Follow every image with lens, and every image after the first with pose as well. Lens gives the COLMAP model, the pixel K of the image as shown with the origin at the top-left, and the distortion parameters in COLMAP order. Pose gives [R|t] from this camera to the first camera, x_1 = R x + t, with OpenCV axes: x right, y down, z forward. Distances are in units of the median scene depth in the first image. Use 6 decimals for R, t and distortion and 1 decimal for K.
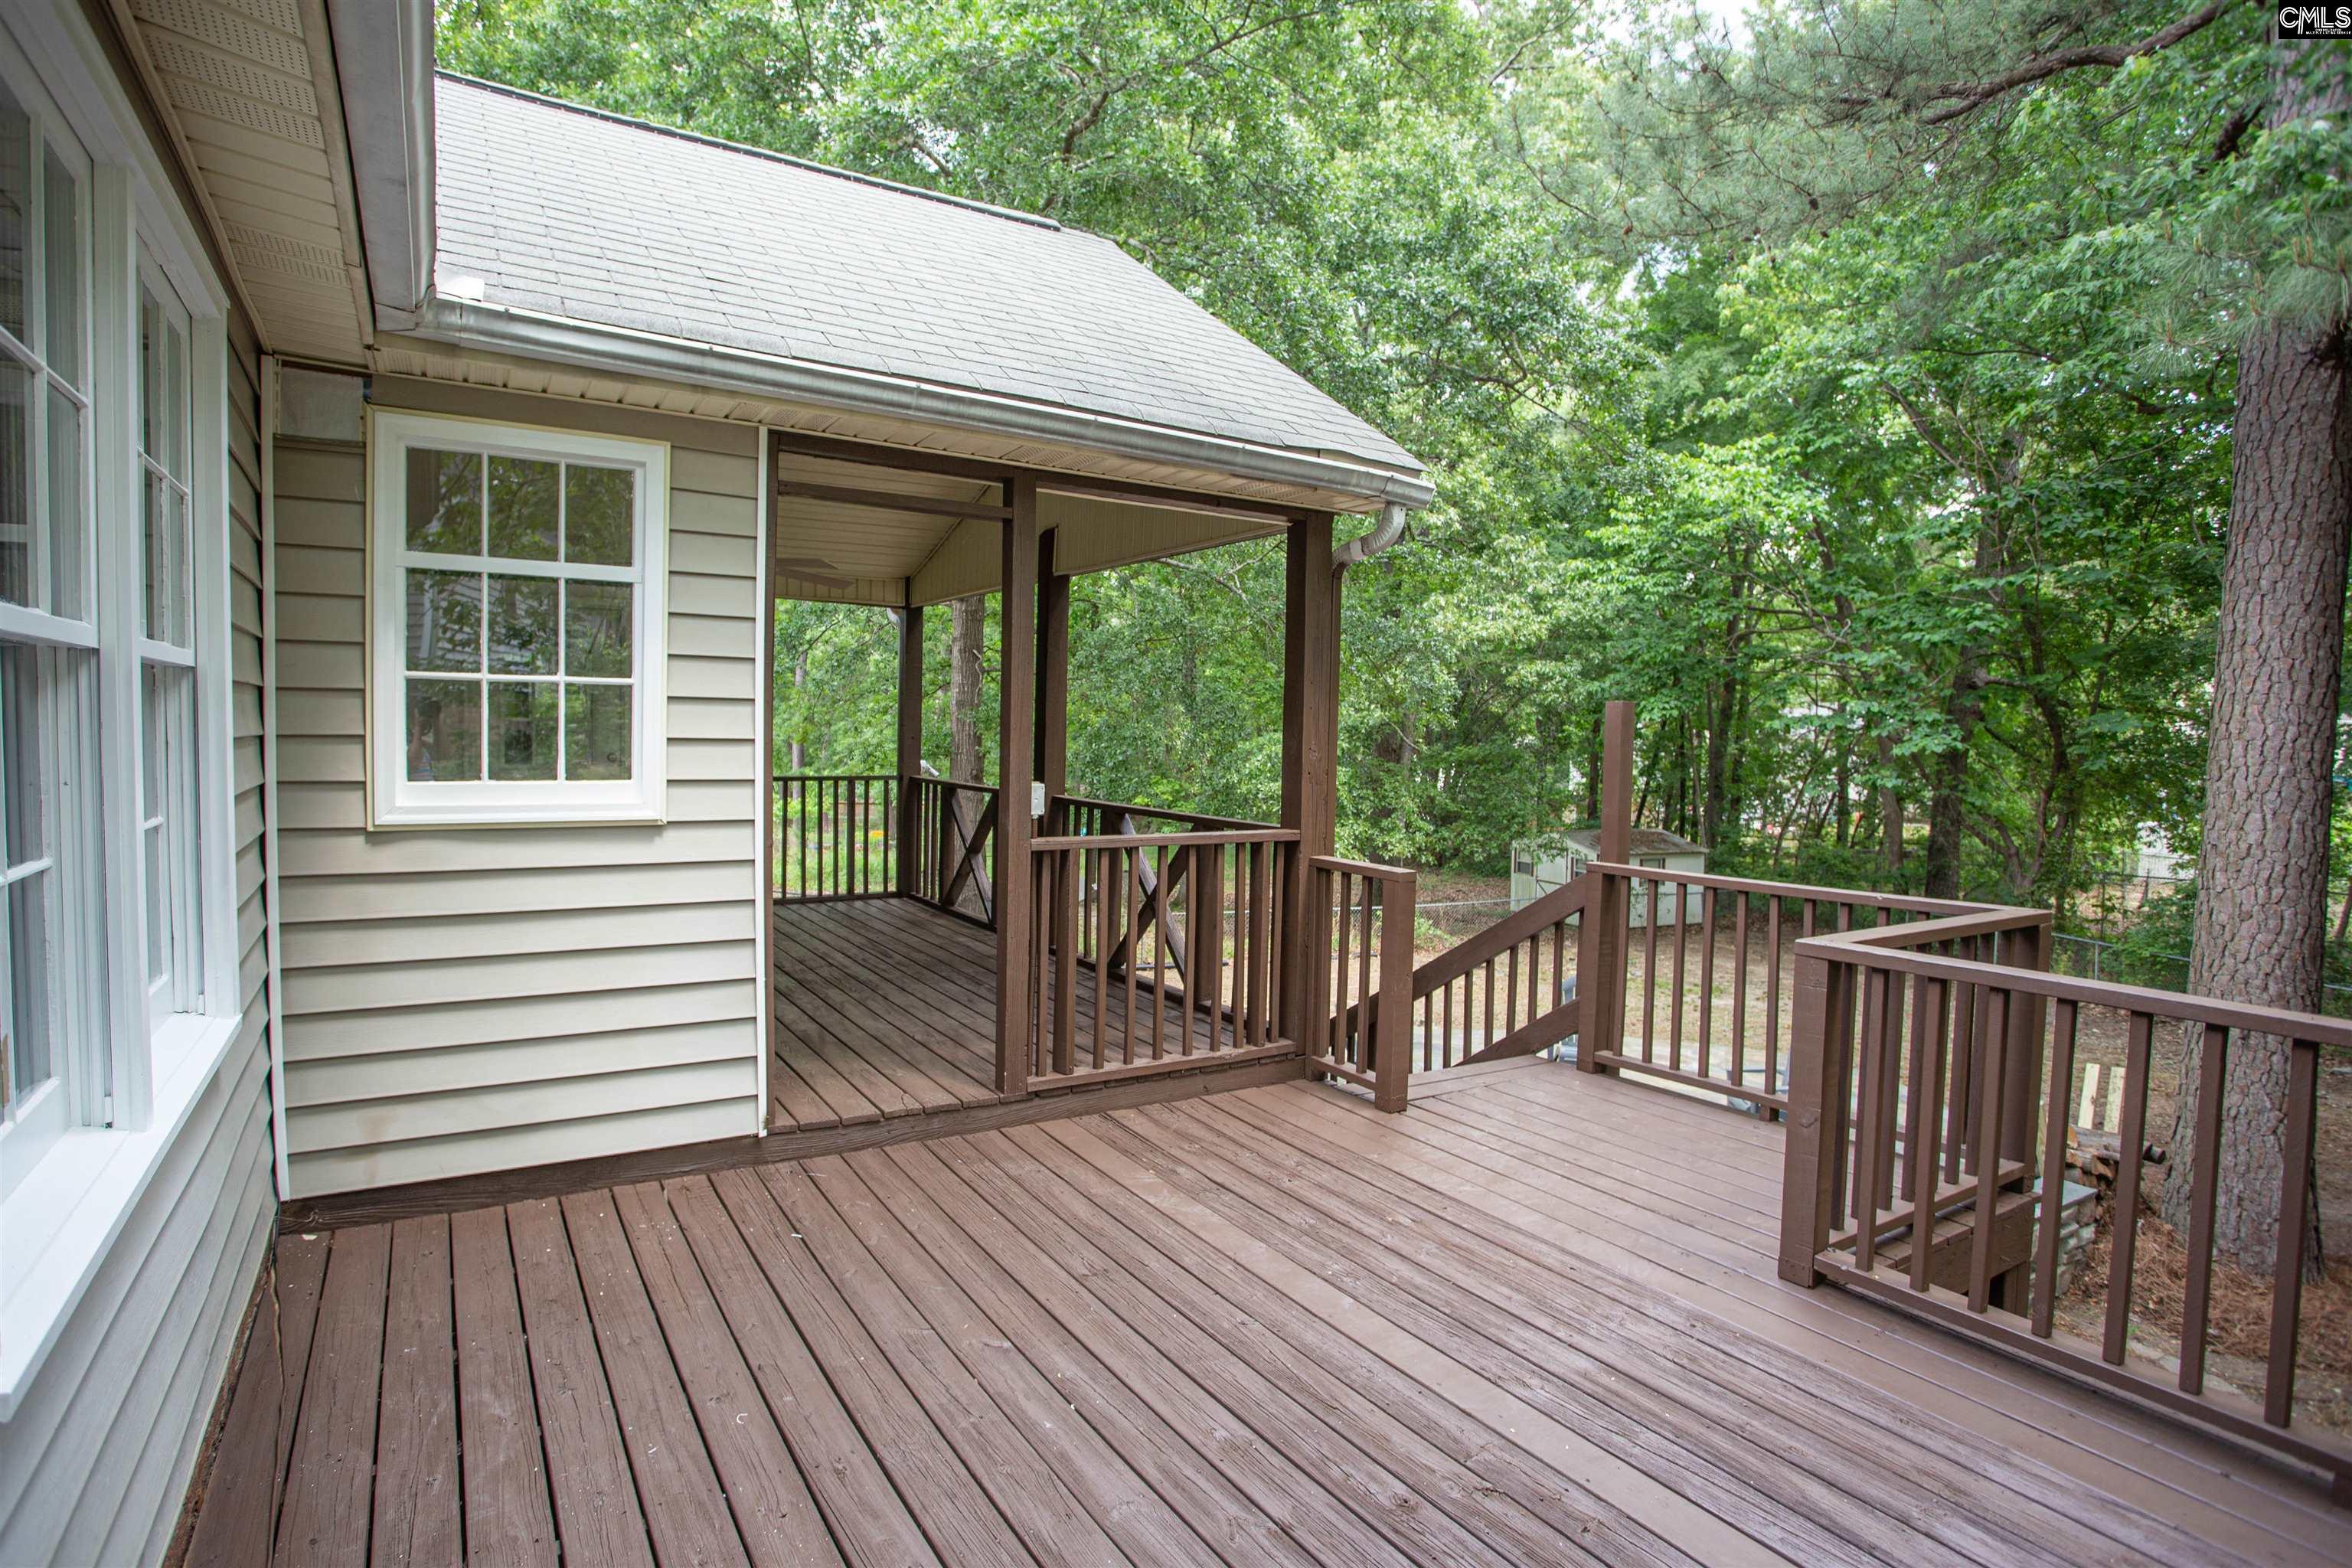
lens RADIAL K [[1207.4, 0, 1170.9], [0, 1207.4, 781.0], [0, 0, 1]] dist [-0.065679, 0.023387]
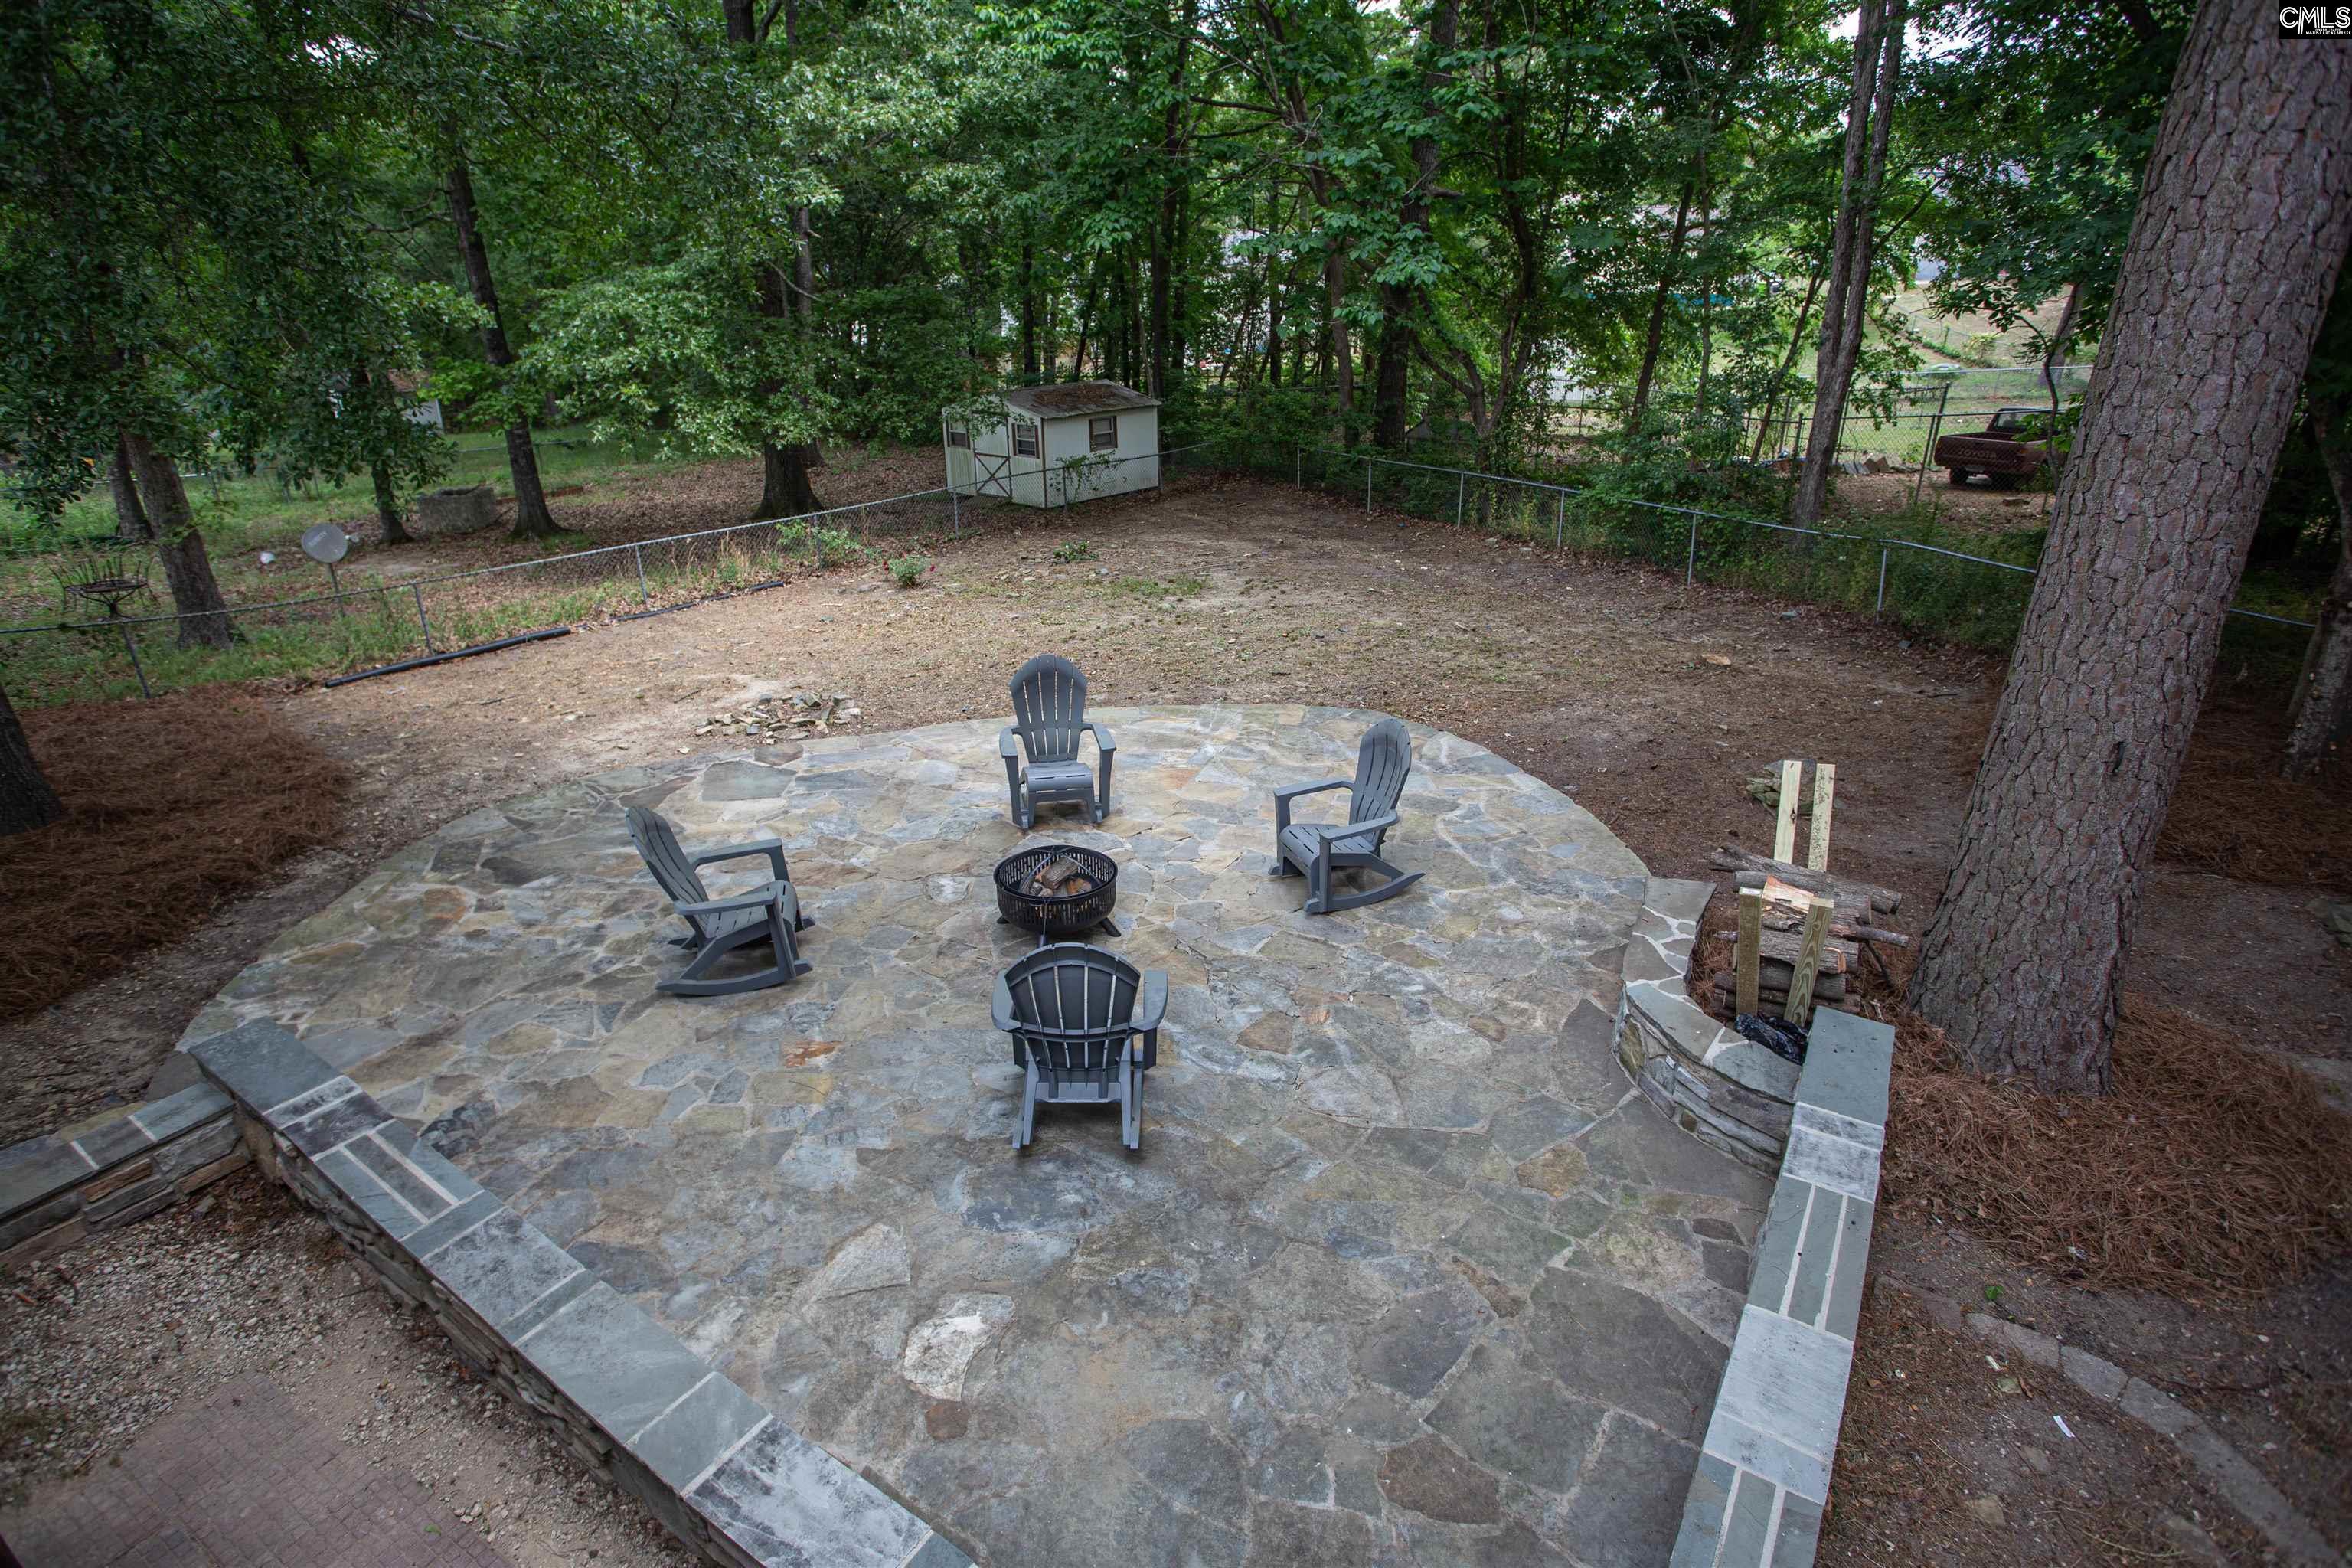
lens RADIAL K [[1207.4, 0, 1167.6], [0, 1207.4, 789.2], [0, 0, 1]] dist [-0.065679, 0.023387]
pose [[0.900060, -0.194623, 0.389890, 0.074635], [0.041684, 0.929073, 0.367540, -0.004141], [-0.433768, -0.314556, 0.844334, 0.222039]]
